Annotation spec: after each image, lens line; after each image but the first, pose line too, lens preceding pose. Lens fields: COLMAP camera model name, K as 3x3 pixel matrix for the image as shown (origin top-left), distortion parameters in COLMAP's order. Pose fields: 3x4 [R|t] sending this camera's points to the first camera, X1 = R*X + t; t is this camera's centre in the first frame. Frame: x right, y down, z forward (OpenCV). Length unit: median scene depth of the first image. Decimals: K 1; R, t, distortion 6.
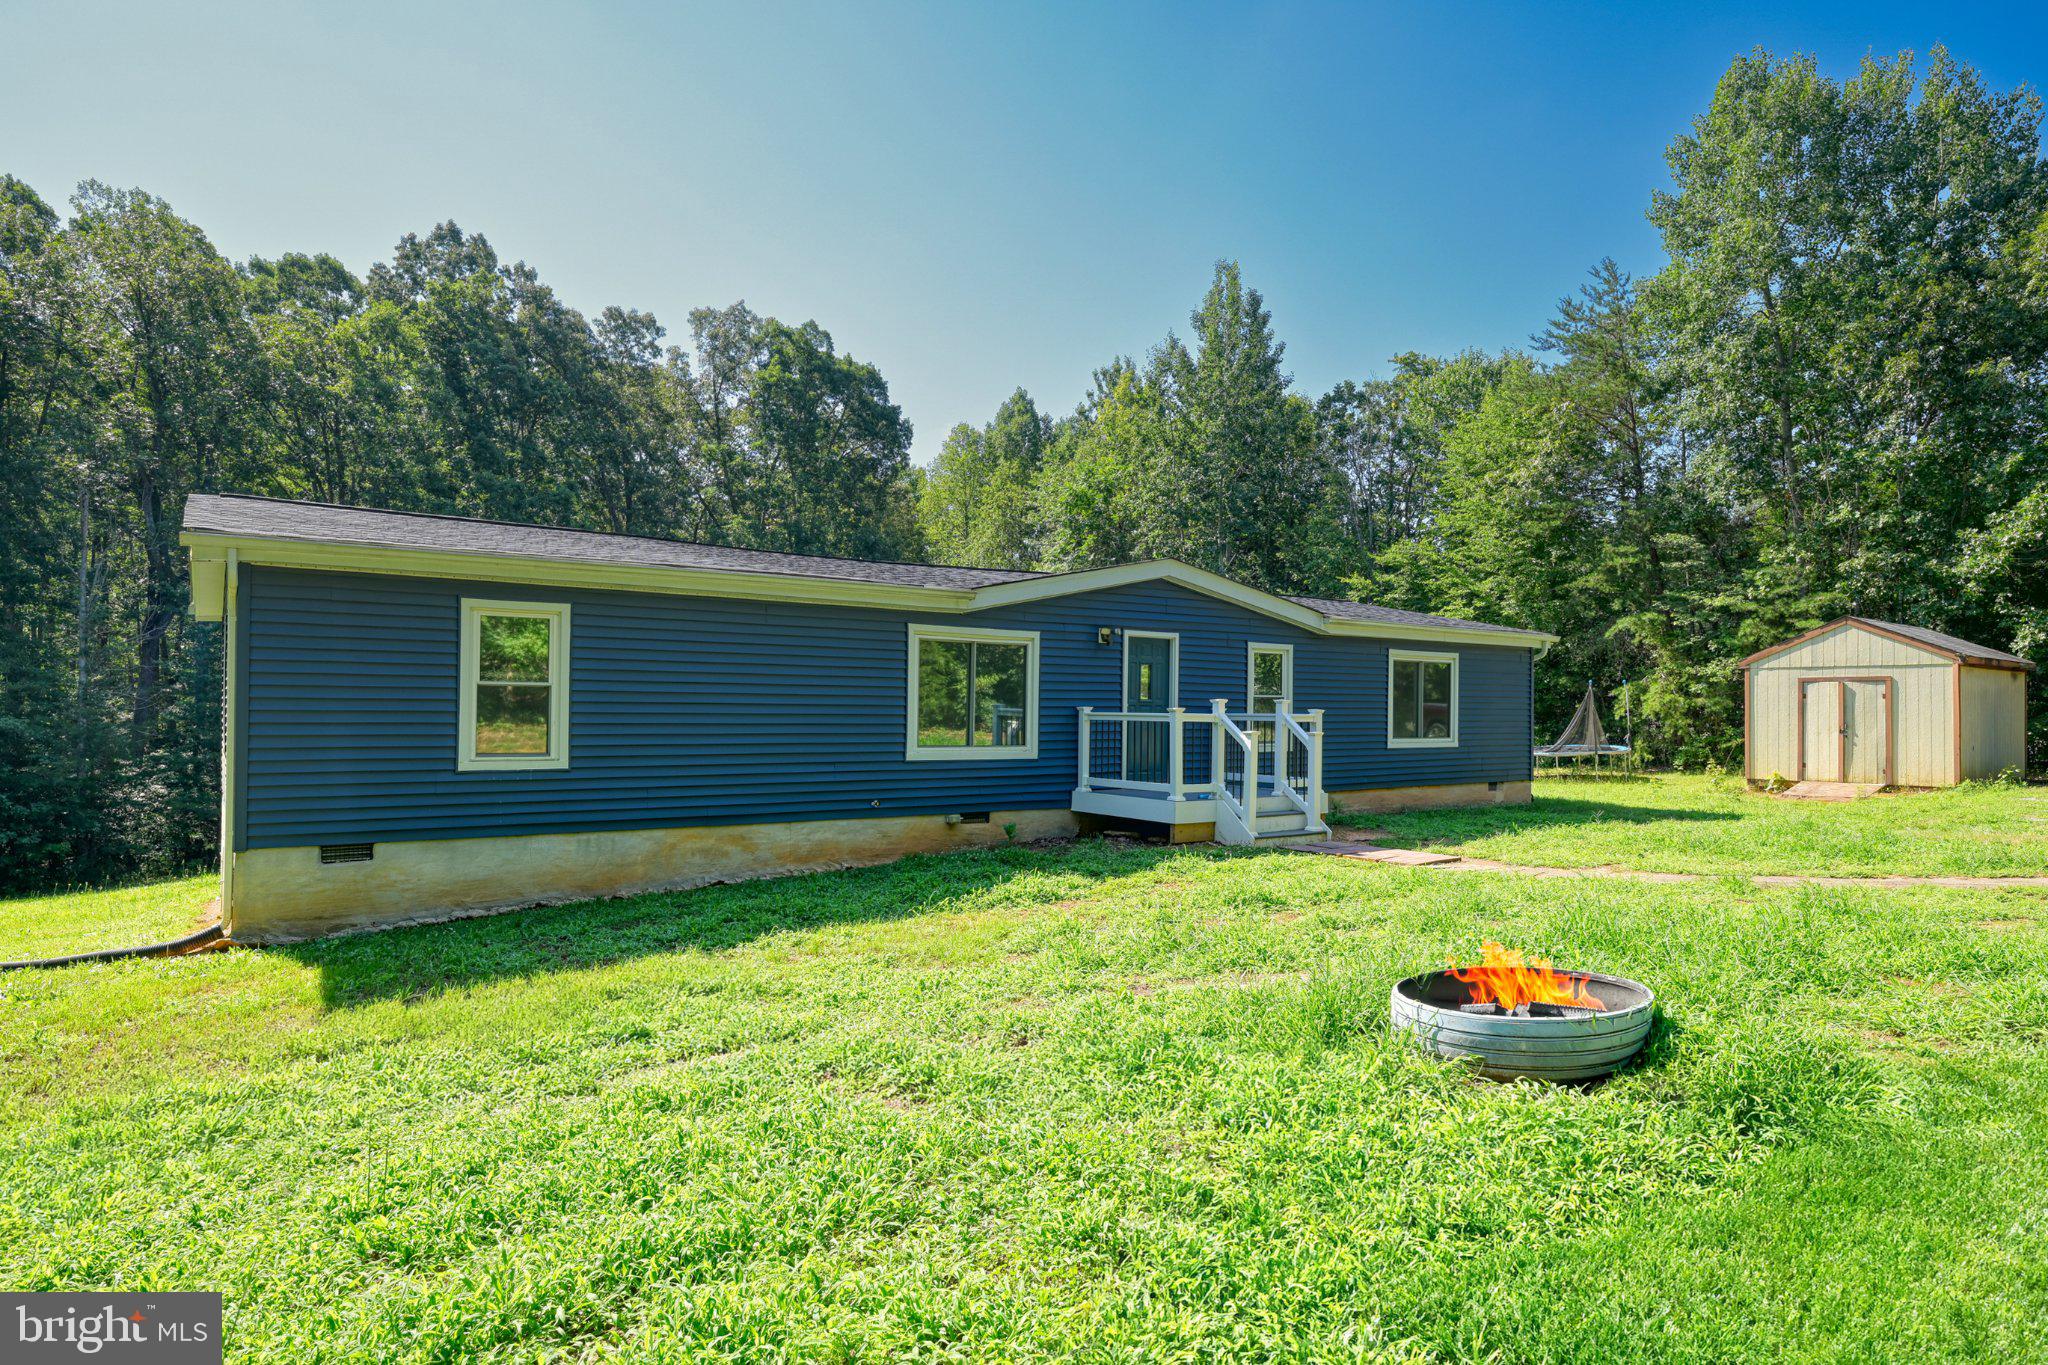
lens RADIAL K [[1146.5, 0, 1029.1], [0, 1146.5, 693.4], [0, 0, 1]] dist [0.002713, -0.001112]
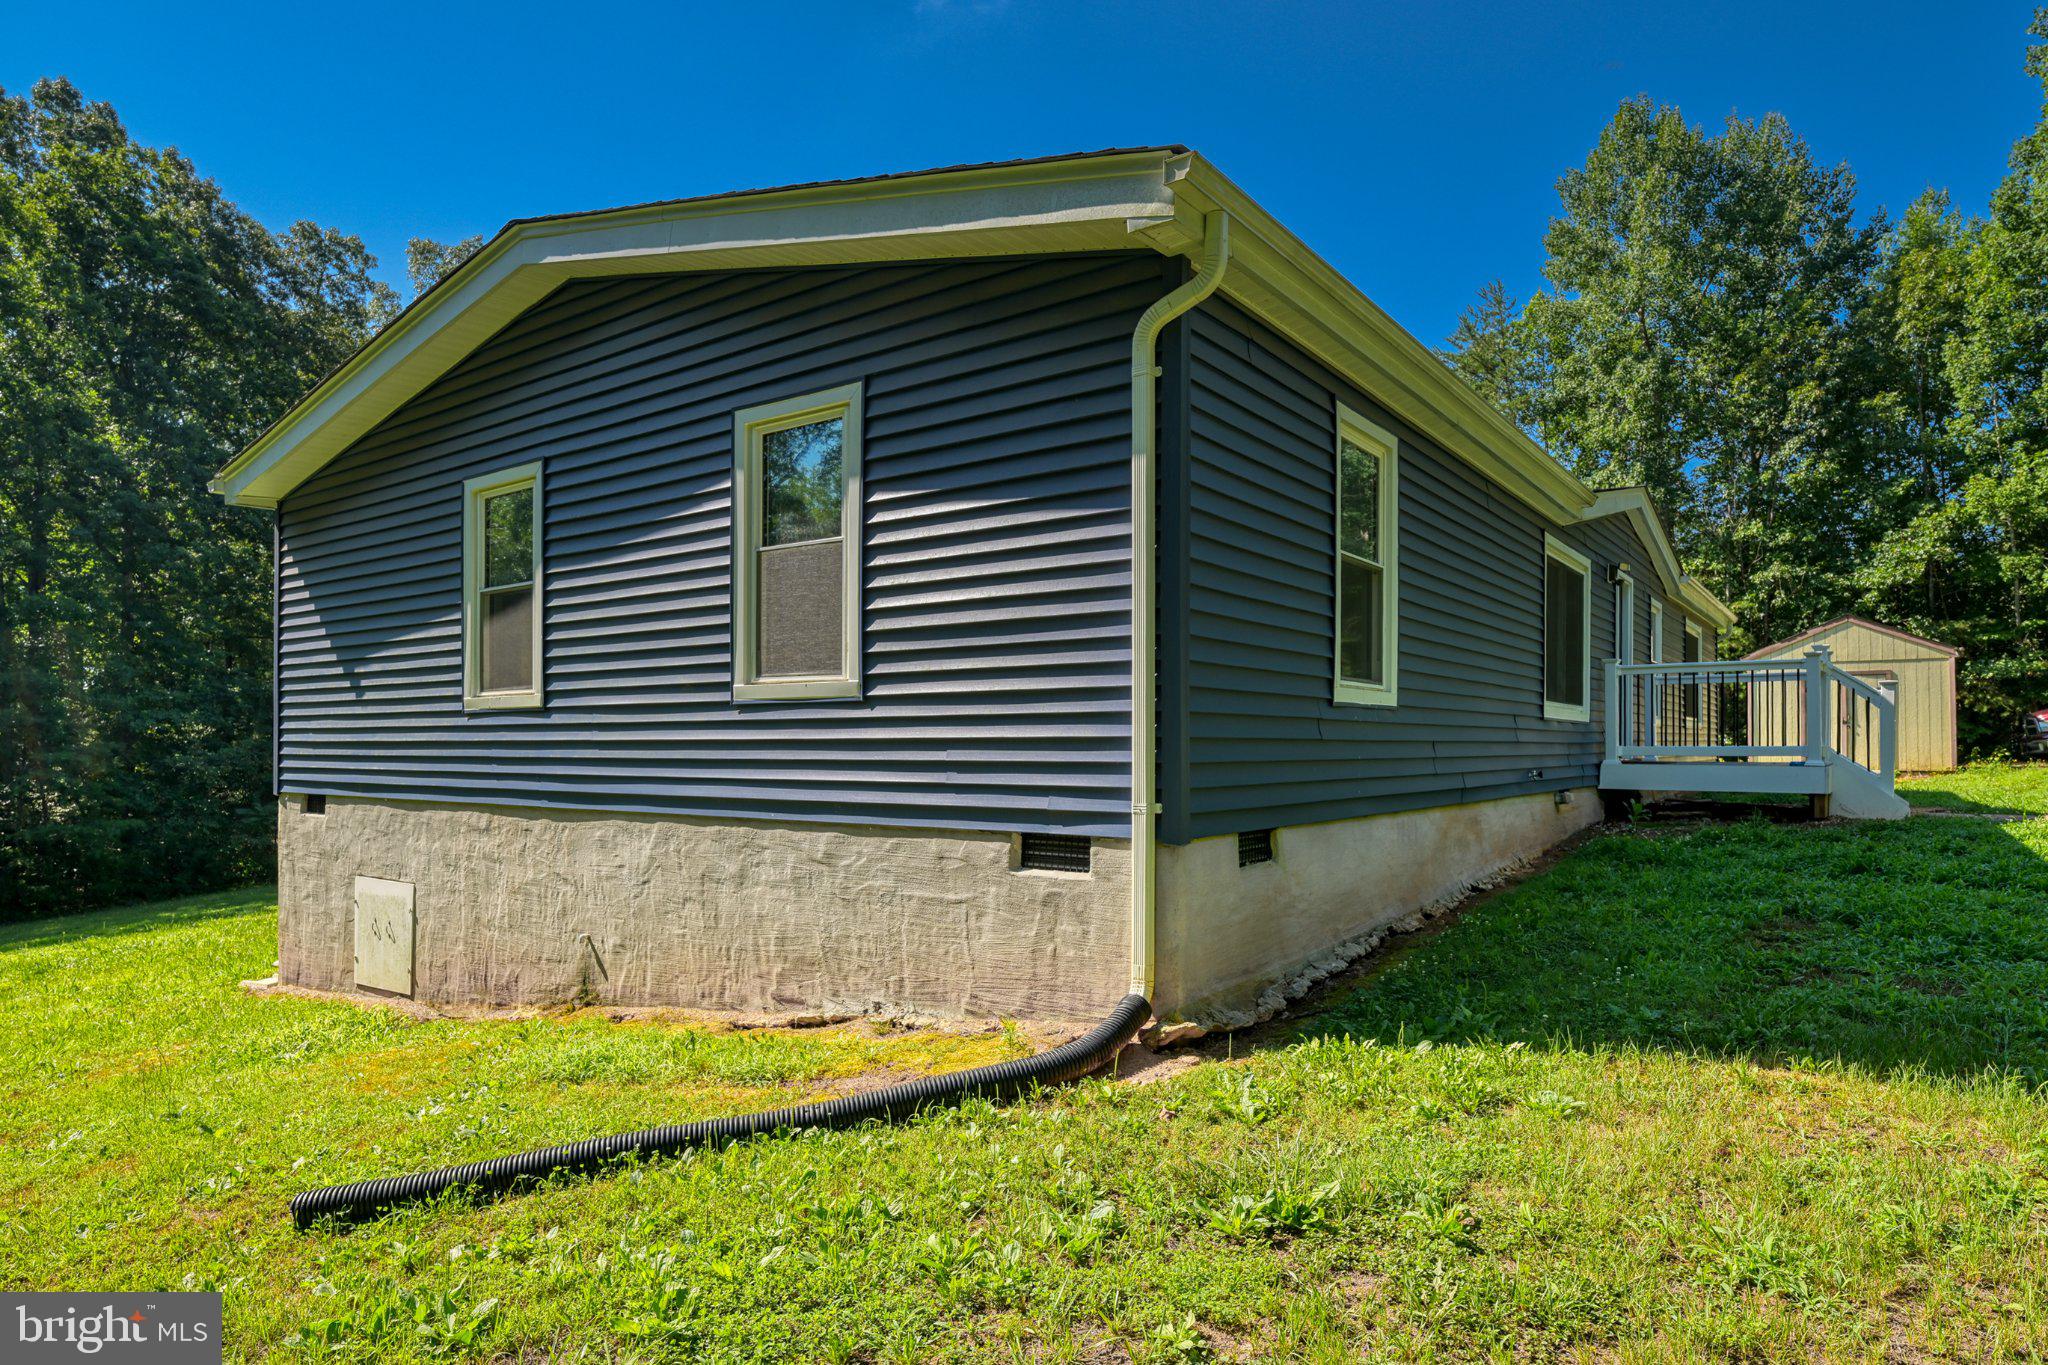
lens RADIAL K [[1146.5, 0, 1005.7], [0, 1146.5, 734.1], [0, 0, 1]] dist [0.002713, -0.001112]
pose [[0.949470, -0.005733, 0.313805, -0.320387], [0.004483, 0.999979, 0.004705, 0.030695], [-0.313825, -0.003061, 0.949476, 0.196954]]
